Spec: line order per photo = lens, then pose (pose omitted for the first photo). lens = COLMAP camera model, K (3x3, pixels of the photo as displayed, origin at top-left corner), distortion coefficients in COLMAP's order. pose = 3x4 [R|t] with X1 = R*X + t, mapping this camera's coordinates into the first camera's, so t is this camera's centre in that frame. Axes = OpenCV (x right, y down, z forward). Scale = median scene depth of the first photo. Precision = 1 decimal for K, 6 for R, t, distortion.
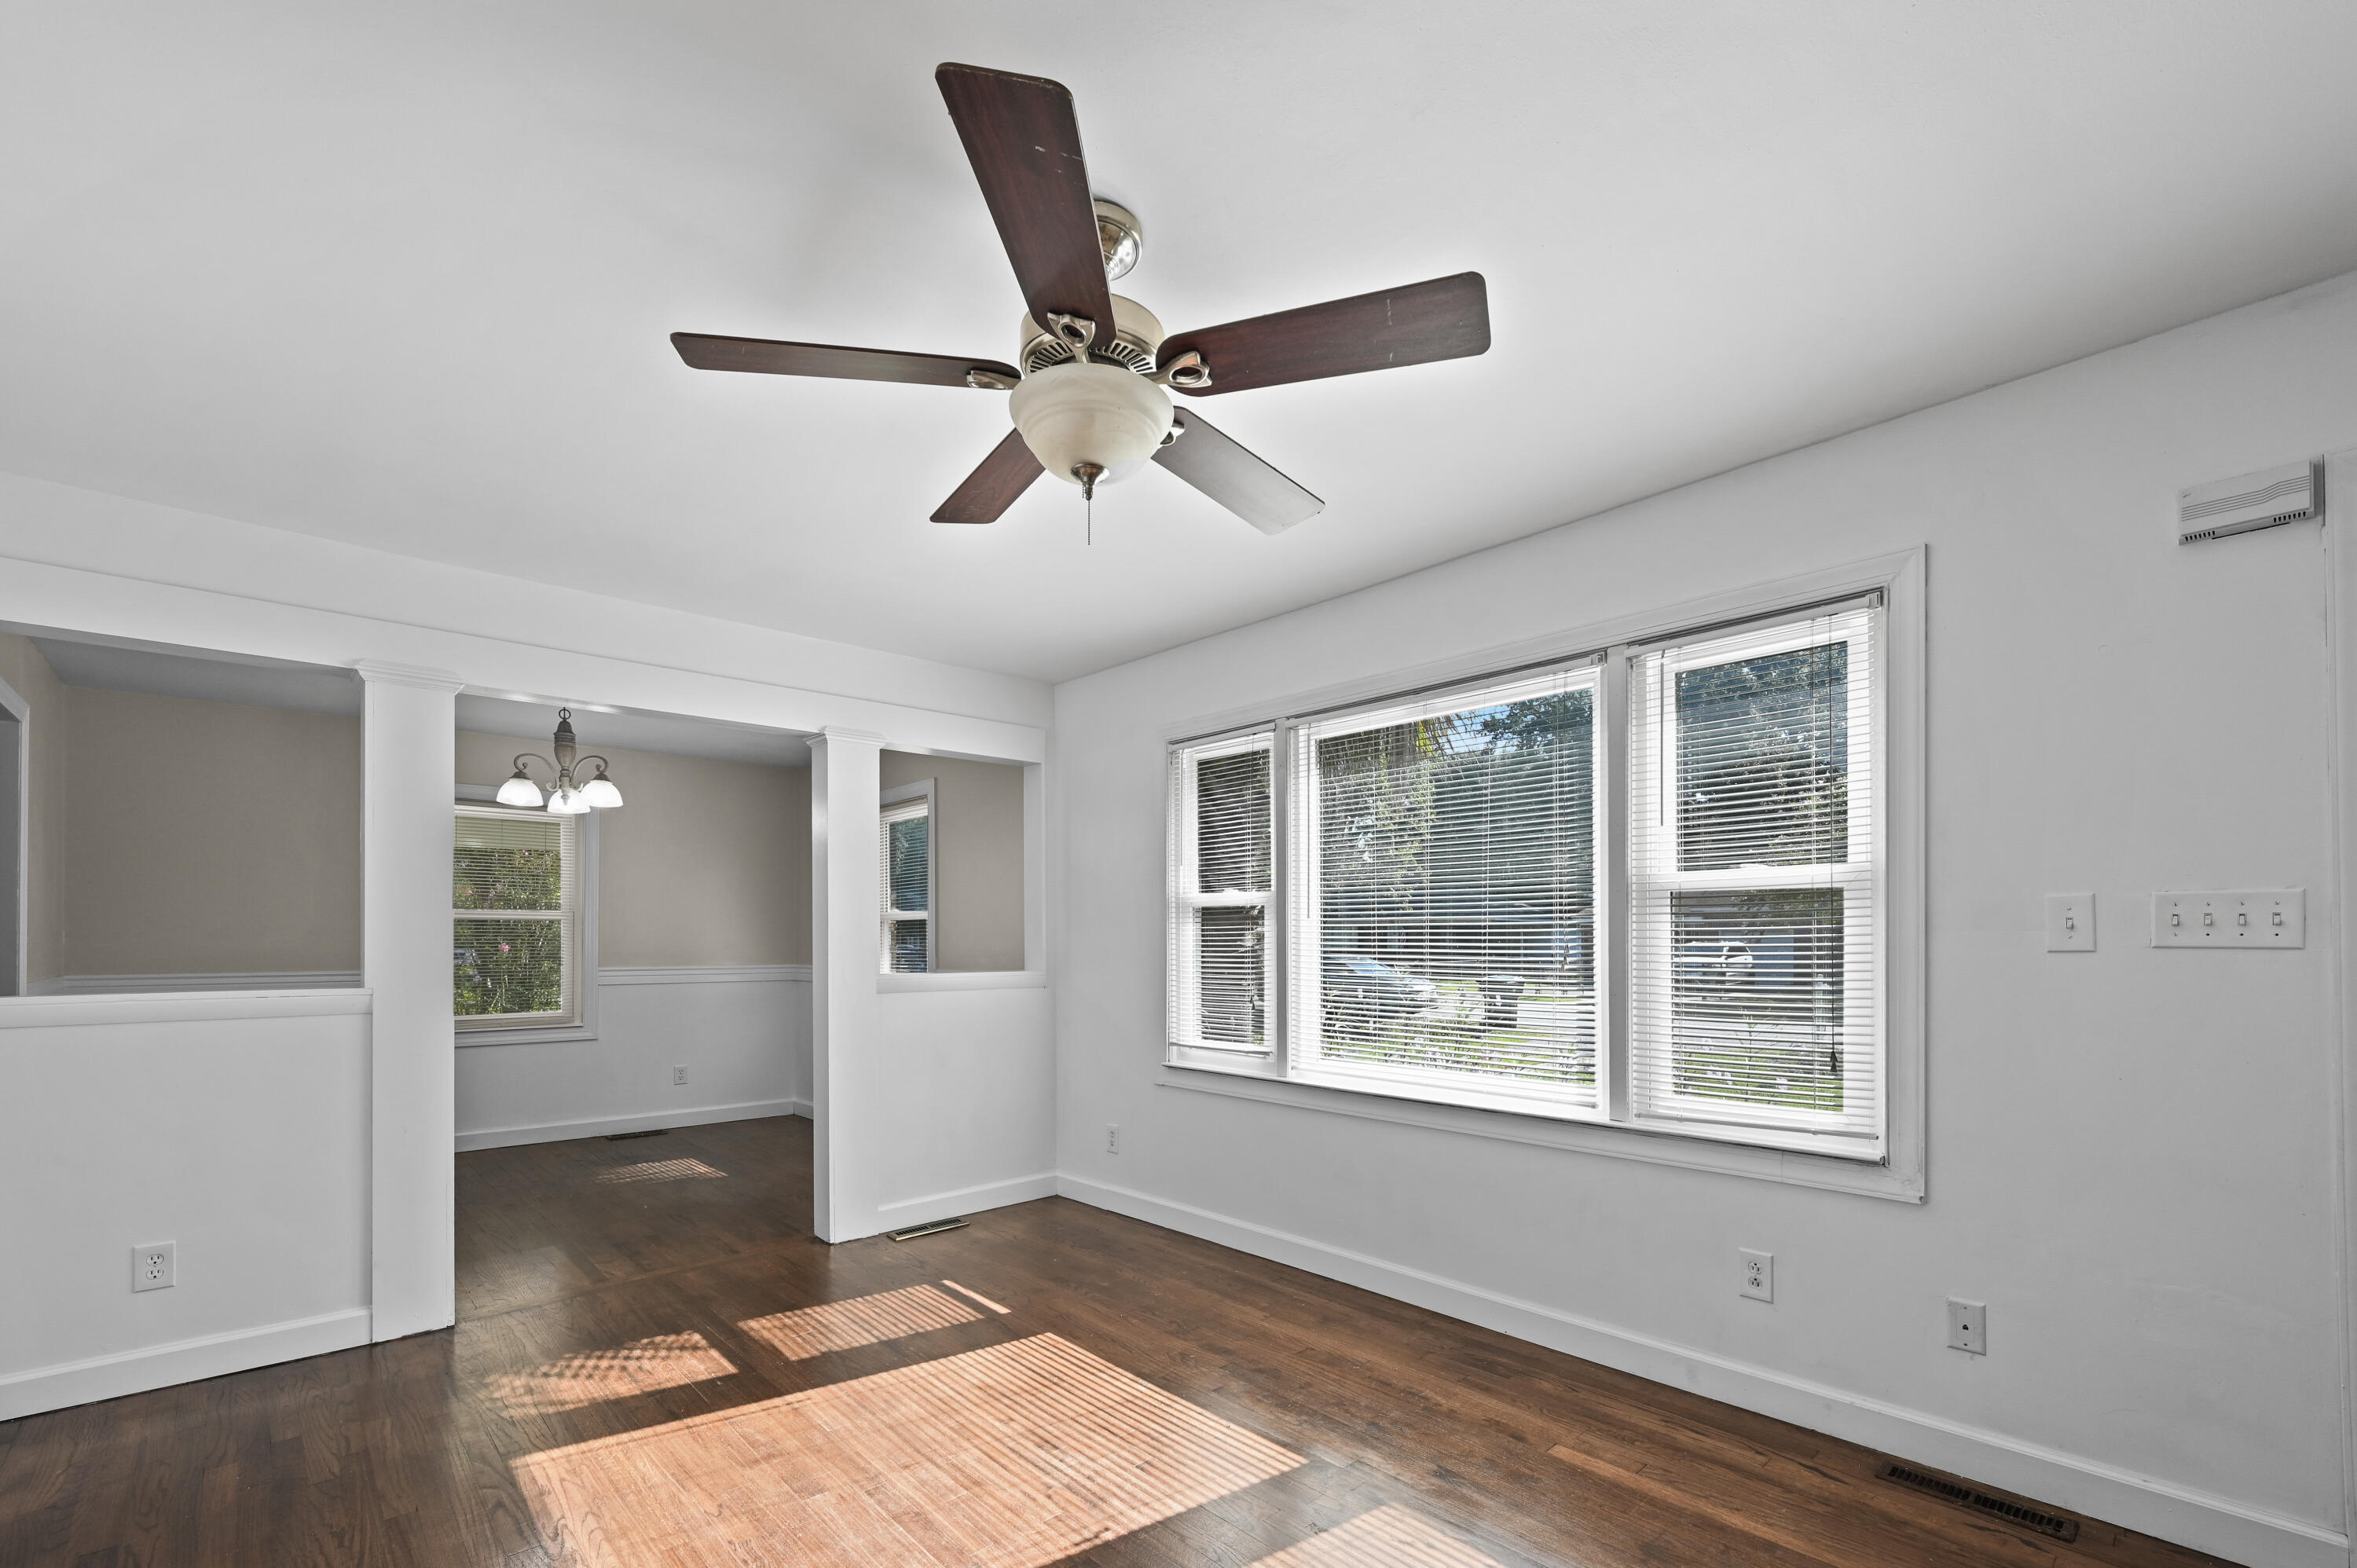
lens RADIAL K [[979.7, 0, 1158.2], [0, 979.7, 931.5], [0, 0, 1]] dist [-0.003372, 0.000152]
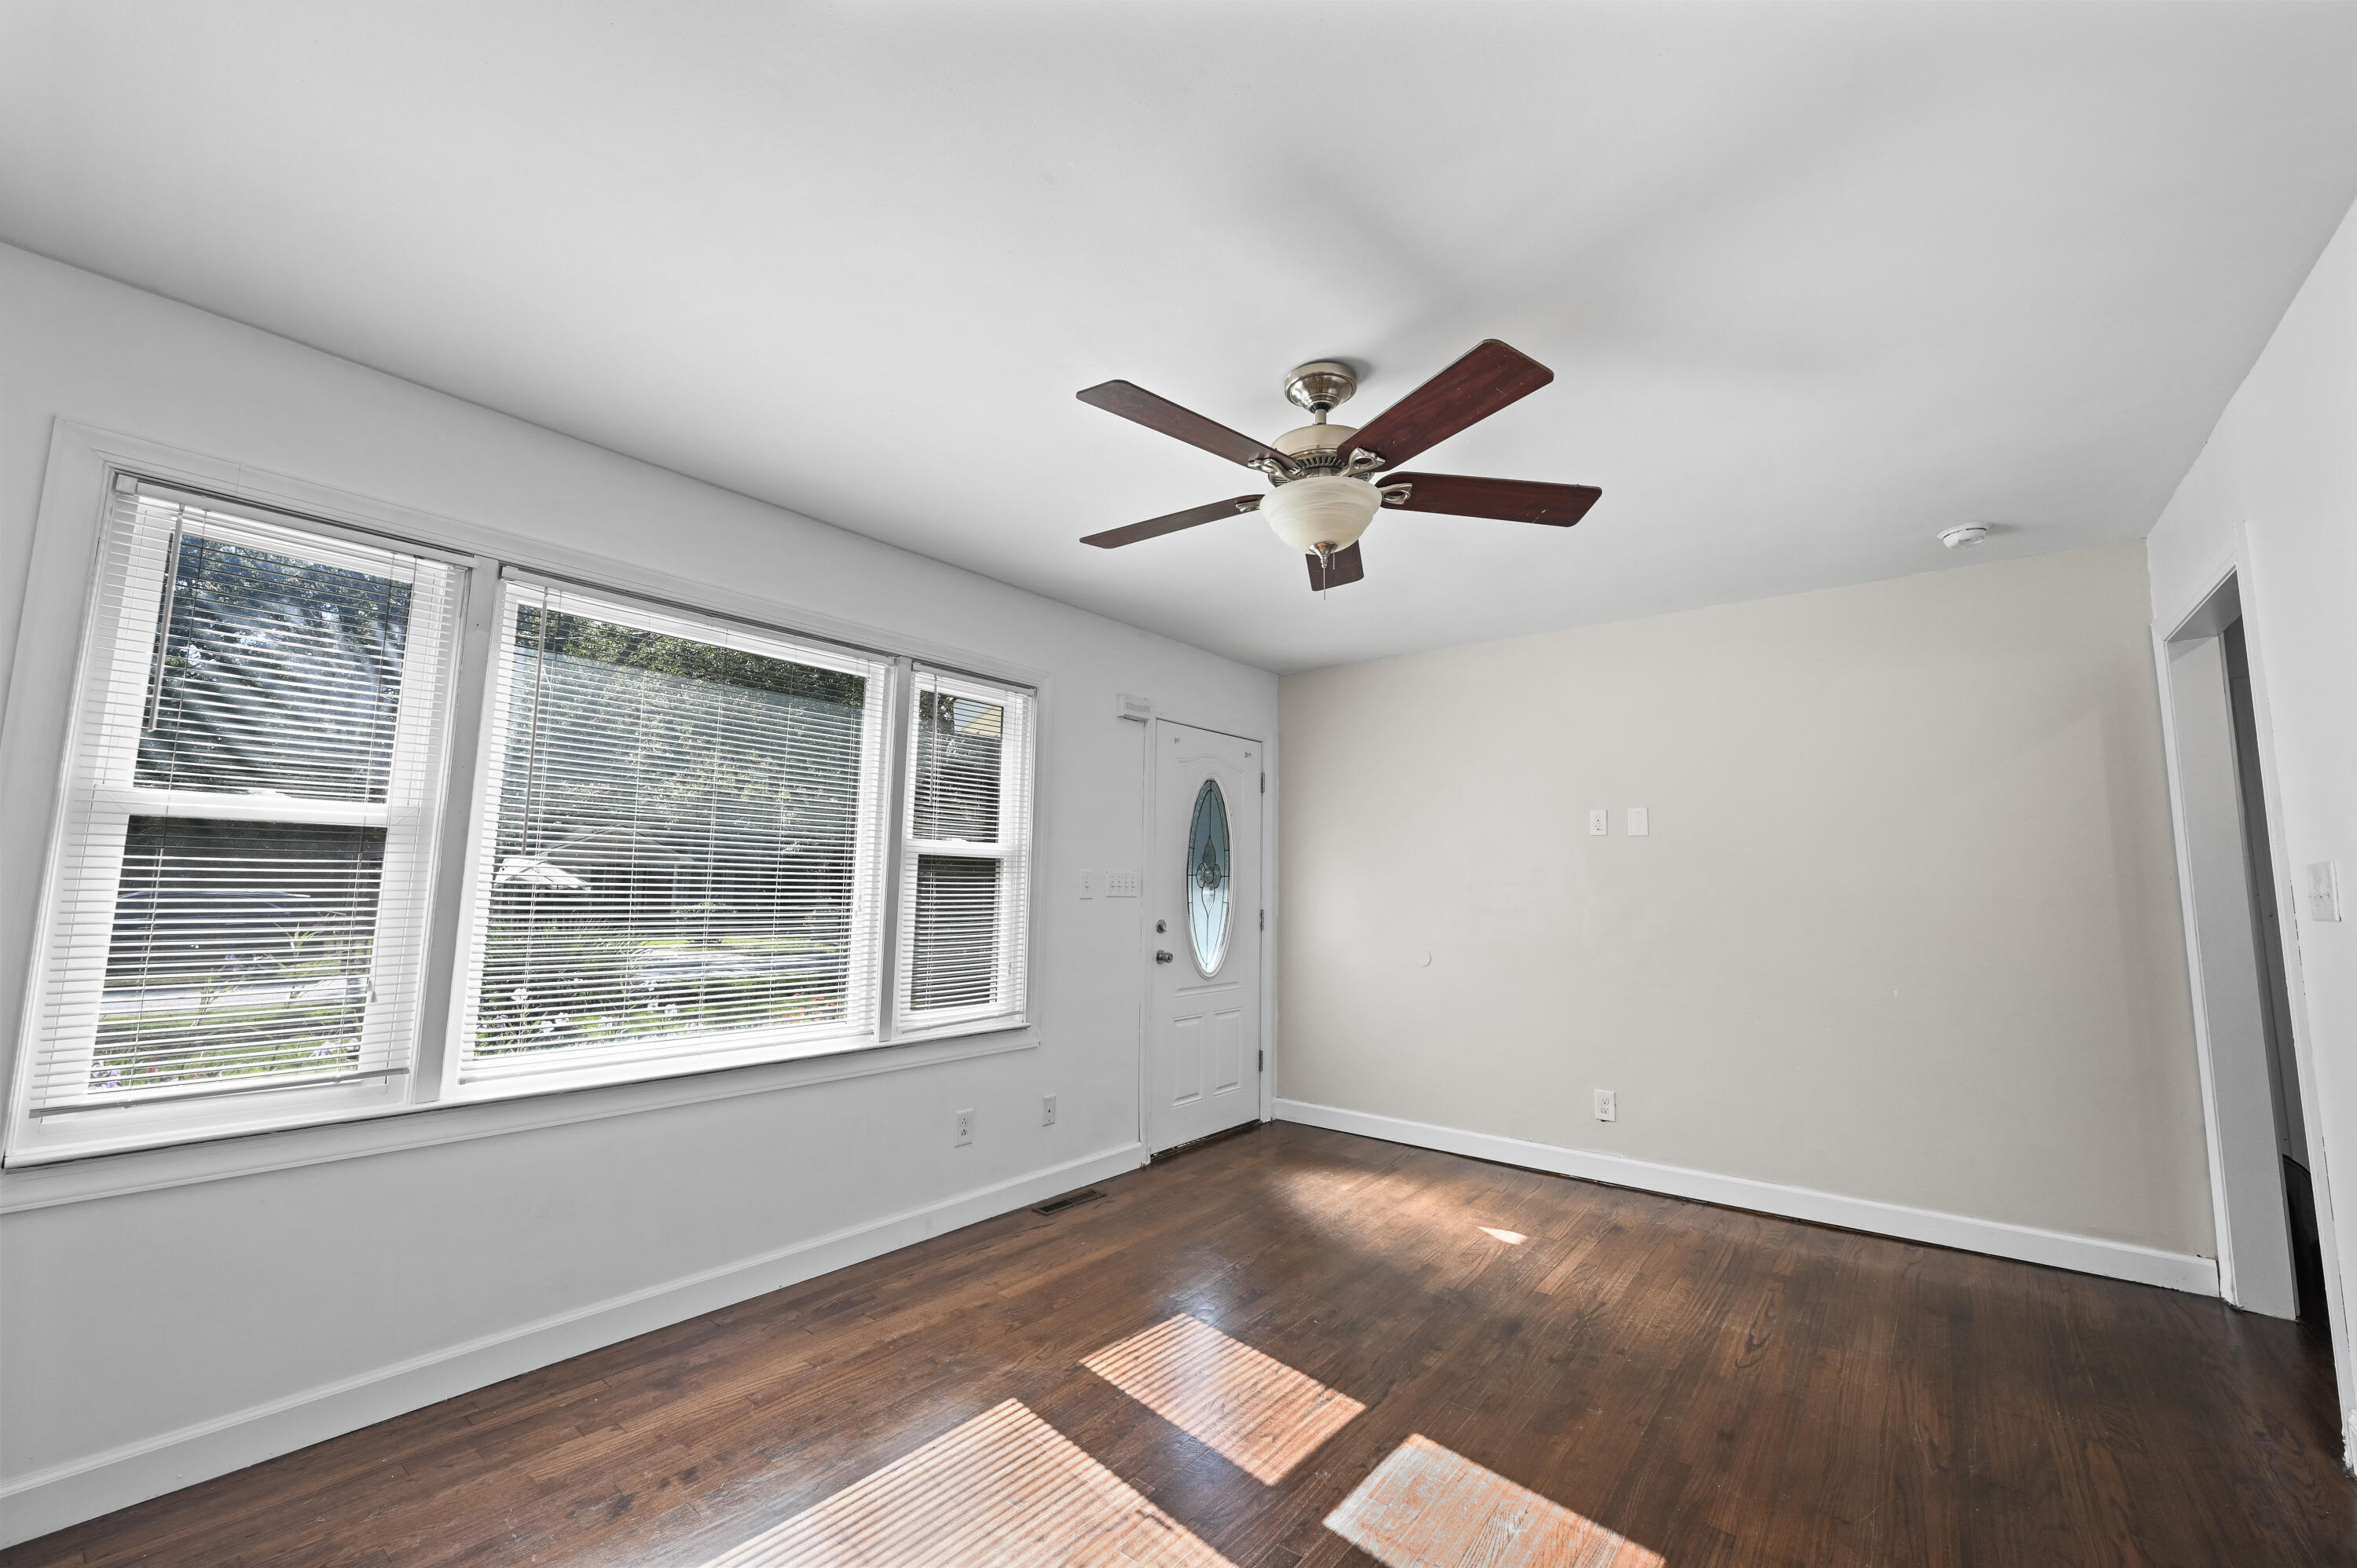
lens RADIAL K [[979.7, 0, 1144.7], [0, 979.7, 772.6], [0, 0, 1]] dist [-0.003372, 0.000152]
pose [[-0.154415, 0.117838, 0.980954, -0.778567], [-0.020502, 0.992266, -0.122424, 0.005408], [-0.987793, -0.039016, -0.150805, 0.847226]]
